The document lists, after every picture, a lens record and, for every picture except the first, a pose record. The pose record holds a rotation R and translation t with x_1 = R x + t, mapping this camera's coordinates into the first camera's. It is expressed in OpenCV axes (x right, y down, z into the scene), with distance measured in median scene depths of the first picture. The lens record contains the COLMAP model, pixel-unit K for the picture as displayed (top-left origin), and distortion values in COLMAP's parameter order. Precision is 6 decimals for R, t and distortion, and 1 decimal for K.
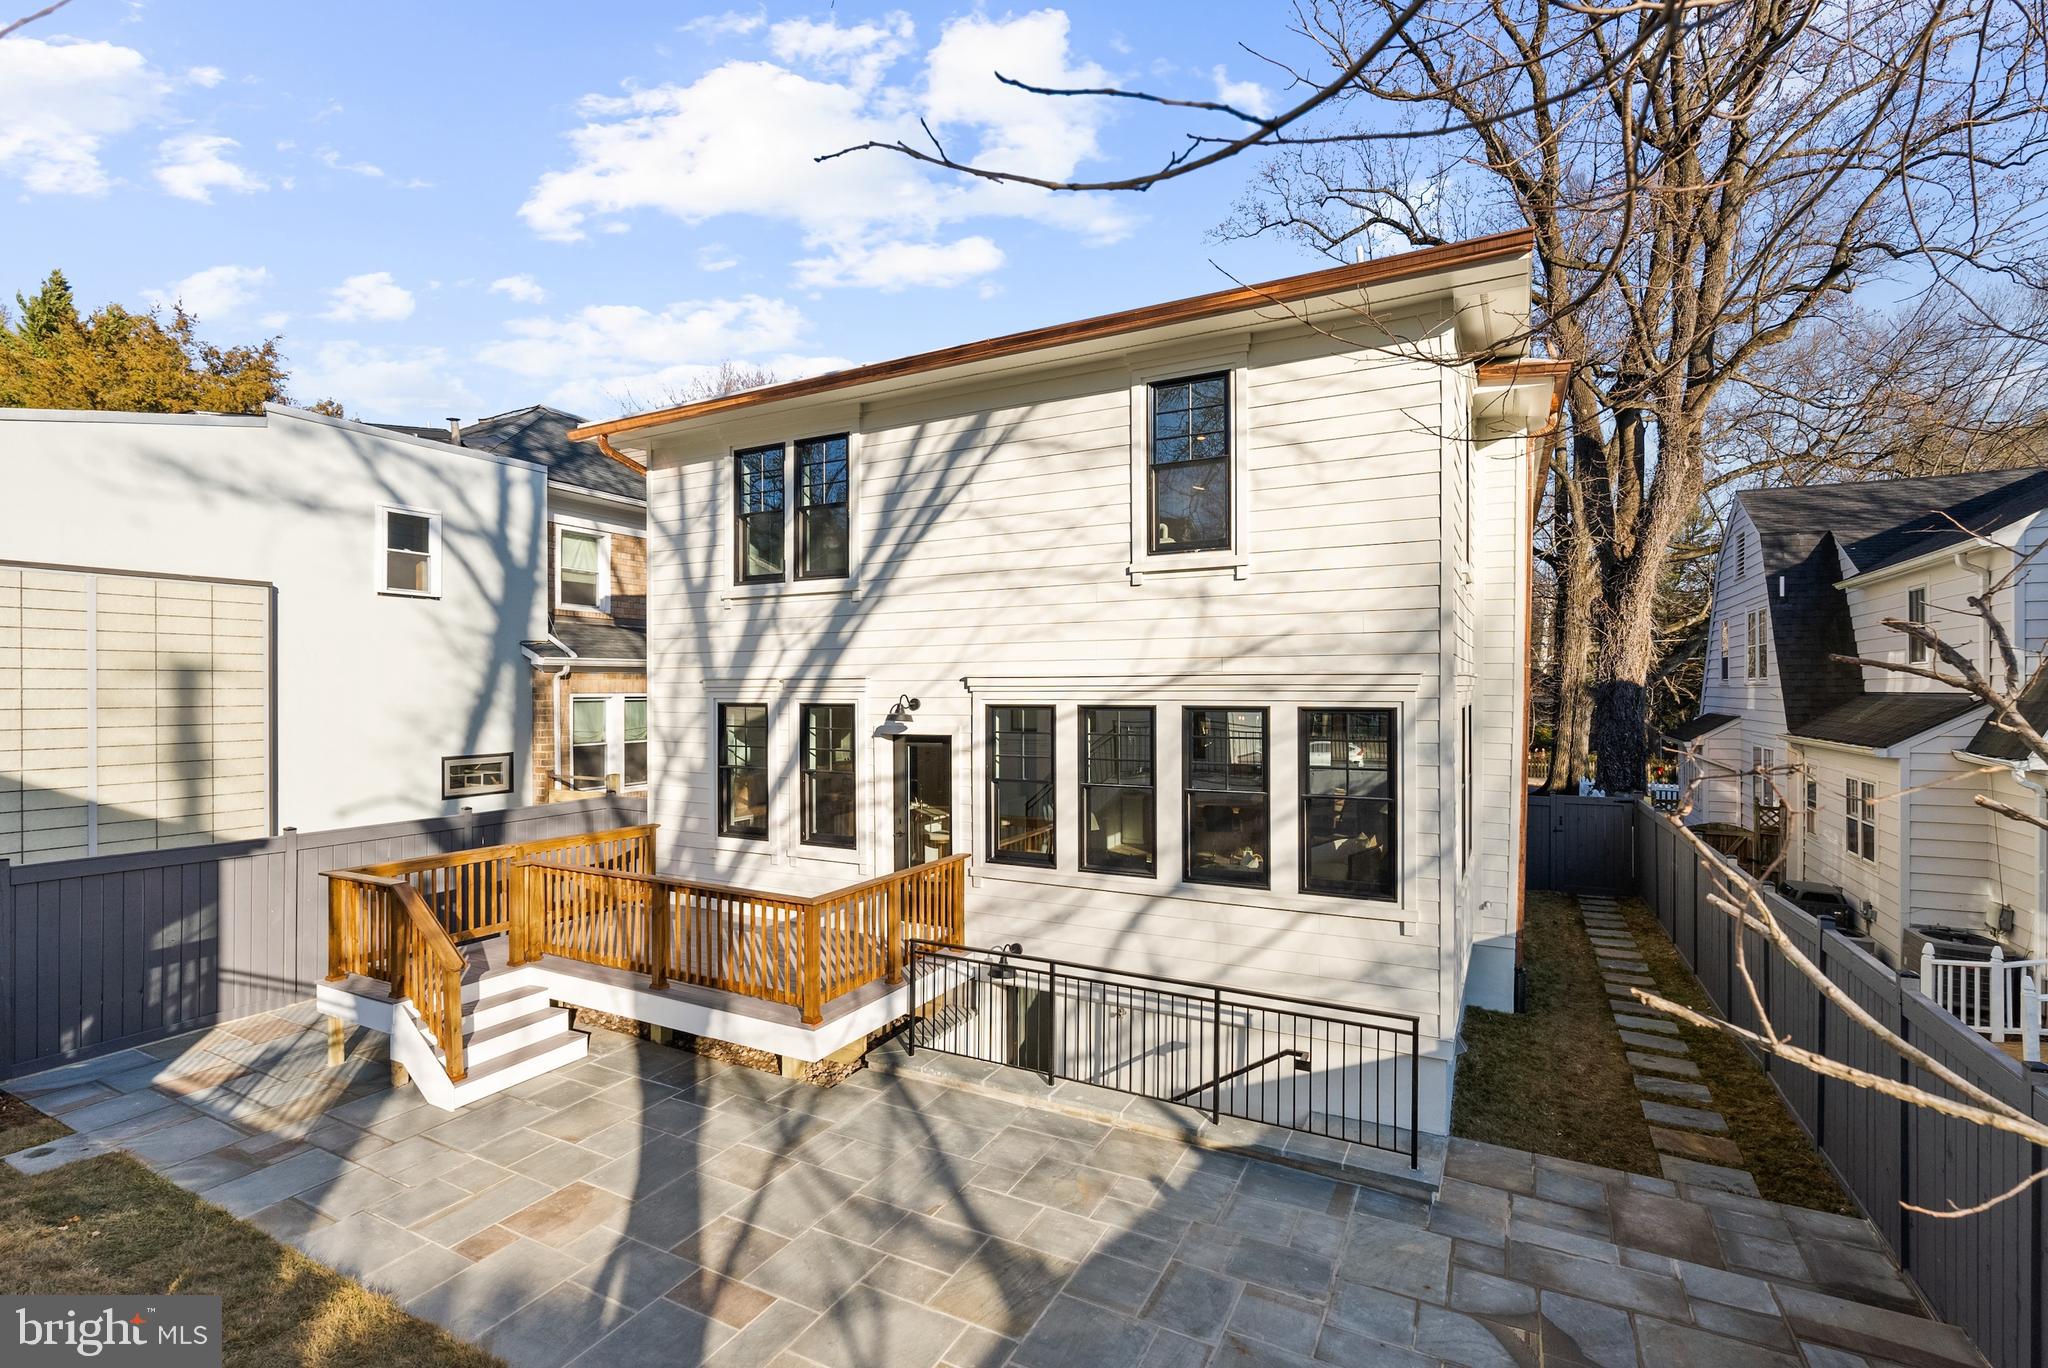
lens RADIAL K [[919.4, 0, 1028.3], [0, 919.4, 697.5], [0, 0, 1]] dist [-0.003771, 0.000151]
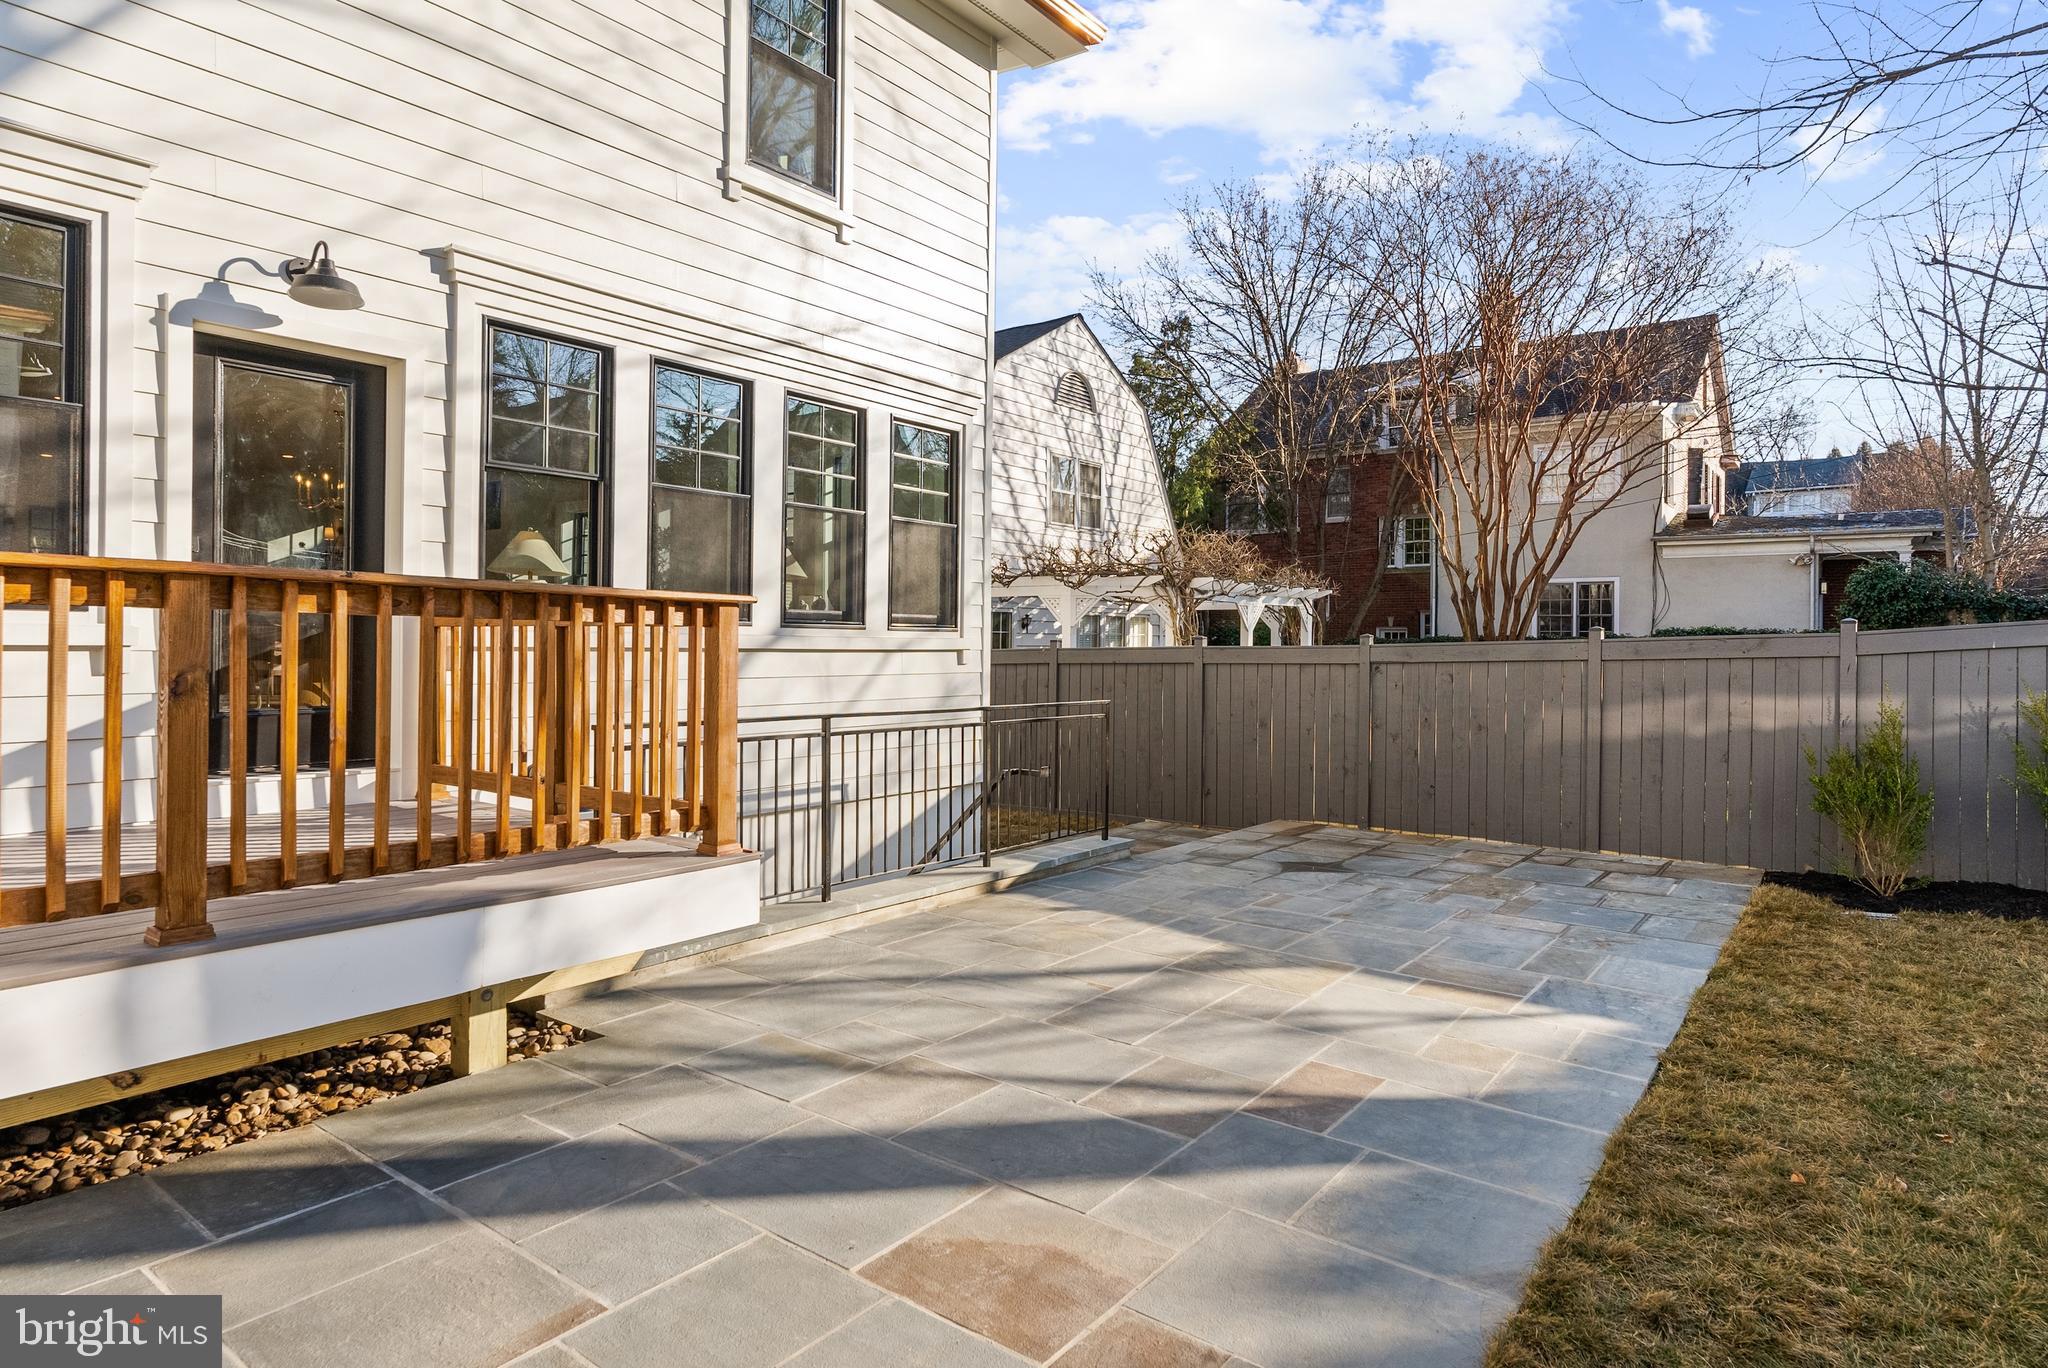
lens RADIAL K [[1137.9, 0, 1021.0], [0, 1137.9, 640.4], [0, 0, 1]] dist [-0.001807, -0.000106]
pose [[0.173323, 0.002960, 0.984861, -0.734276], [-0.004897, 0.999986, -0.002144, 0.224827], [-0.984853, -0.004451, 0.173335, 0.687260]]
